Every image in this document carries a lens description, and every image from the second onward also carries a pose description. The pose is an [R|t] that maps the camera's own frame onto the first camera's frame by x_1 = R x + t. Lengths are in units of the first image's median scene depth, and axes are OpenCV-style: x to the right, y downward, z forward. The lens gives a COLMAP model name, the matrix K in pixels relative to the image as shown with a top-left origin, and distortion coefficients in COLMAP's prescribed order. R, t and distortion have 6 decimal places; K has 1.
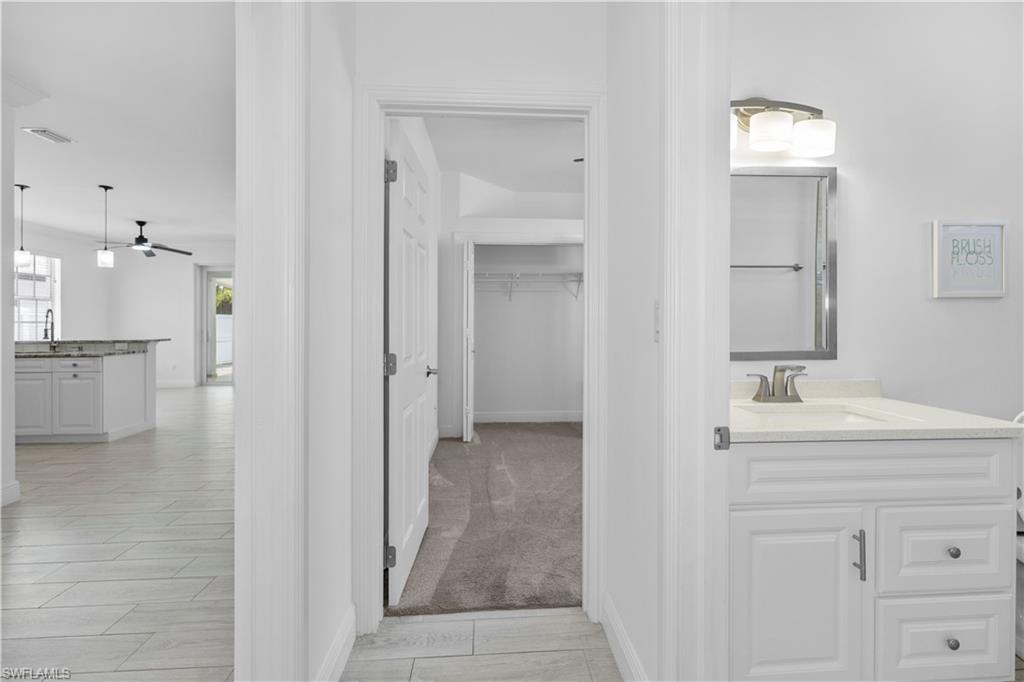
lens RADIAL K [[476.7, 0, 527.7], [0, 476.7, 325.5], [0, 0, 1]] dist [-0.001105, 0.000202]
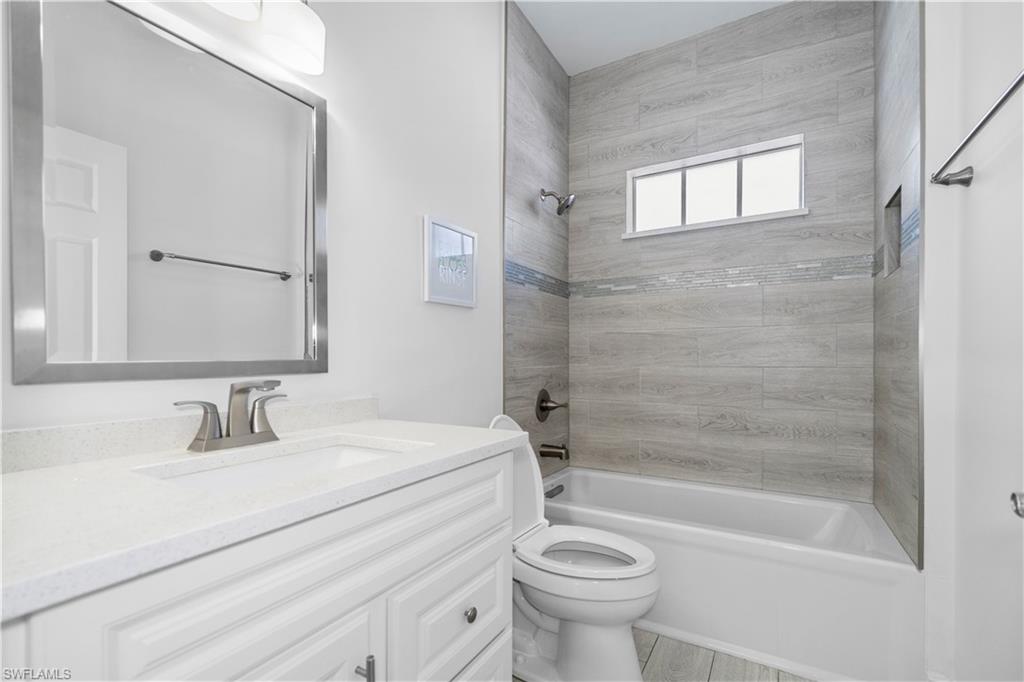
lens RADIAL K [[459.1, 0, 514.6], [0, 459.1, 357.0], [0, 0, 1]] dist [-0.001669, -0.000164]
pose [[0.570433, -0.002546, 0.821340, 0.256973], [0.005012, 0.999987, -0.000381, 0.052880], [-0.821329, 0.004334, 0.570439, 0.398236]]
